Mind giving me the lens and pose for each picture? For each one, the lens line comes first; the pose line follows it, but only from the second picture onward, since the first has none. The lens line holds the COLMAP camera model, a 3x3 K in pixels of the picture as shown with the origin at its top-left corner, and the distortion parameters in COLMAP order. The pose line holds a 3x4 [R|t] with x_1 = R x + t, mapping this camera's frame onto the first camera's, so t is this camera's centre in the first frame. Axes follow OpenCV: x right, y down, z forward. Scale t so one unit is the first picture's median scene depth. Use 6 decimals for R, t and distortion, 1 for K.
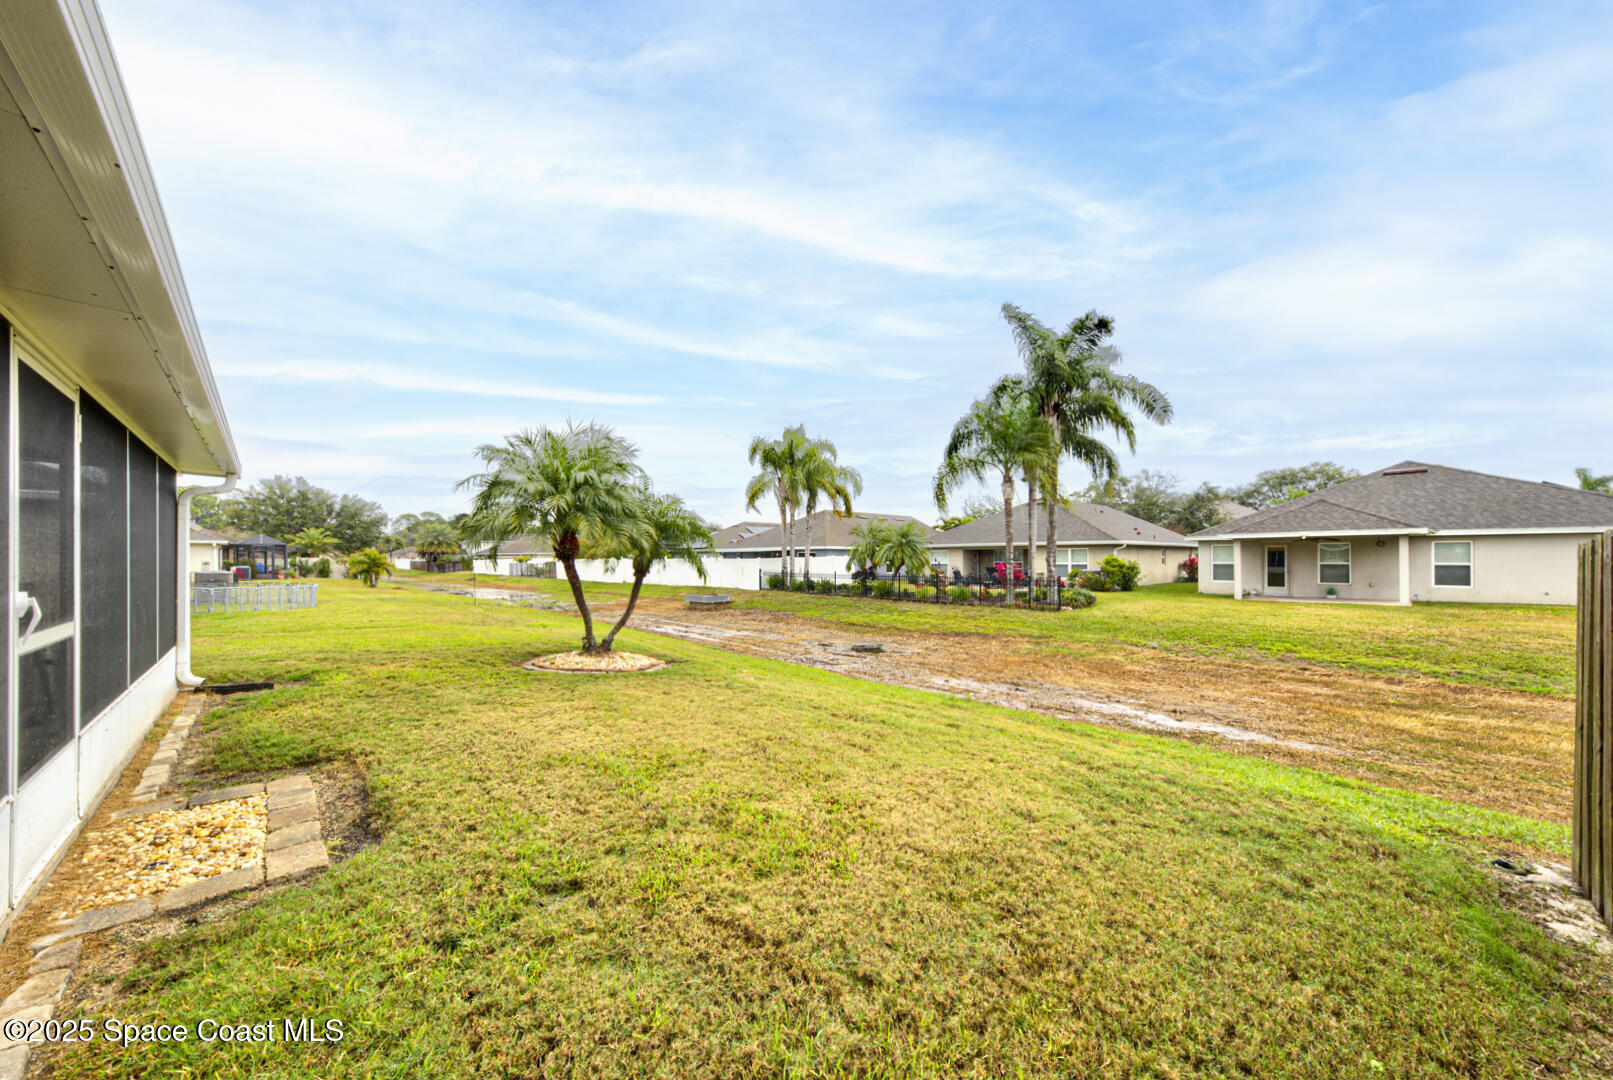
lens RADIAL K [[554.3, 0, 801.0], [0, 554.3, 555.7], [0, 0, 1]] dist [0.018804, -0.005653]
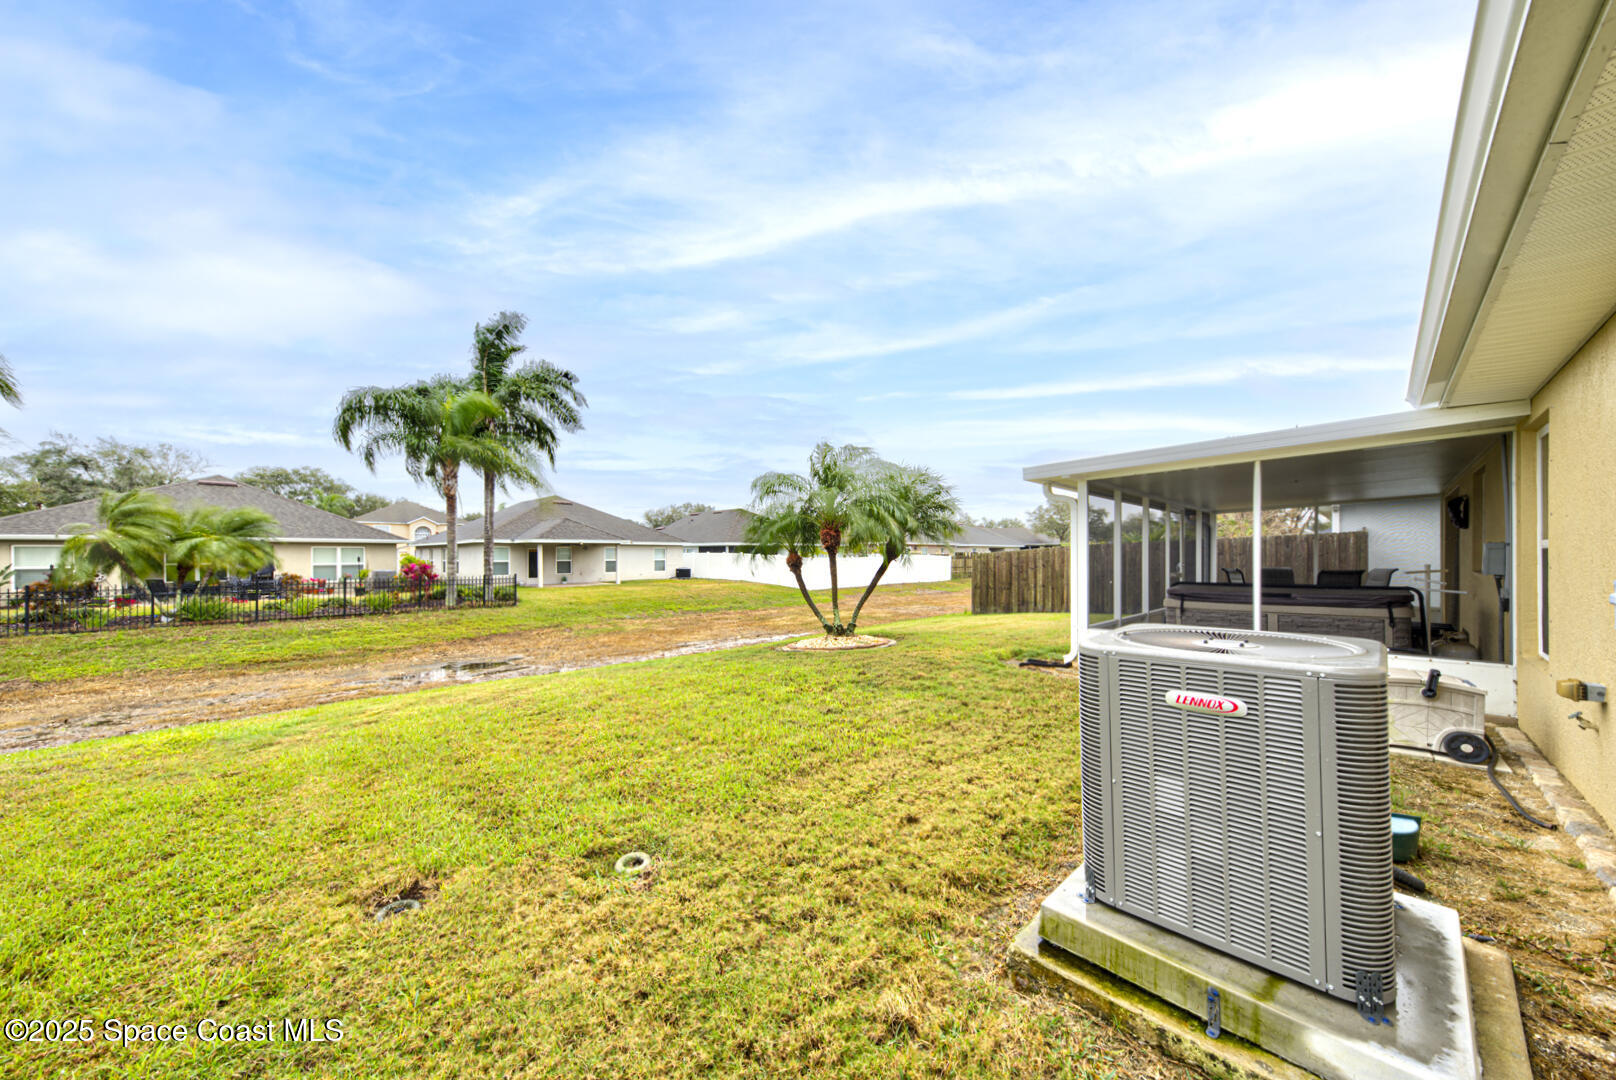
lens RADIAL K [[555.3, 0, 802.5], [0, 555.3, 555.7], [0, 0, 1]] dist [0.018804, -0.005653]
pose [[-0.009007, 0.003965, 0.999952, -0.590669], [-0.001370, 0.999991, -0.003977, 0.006458], [-0.999958, -0.001406, -0.009001, 0.416119]]
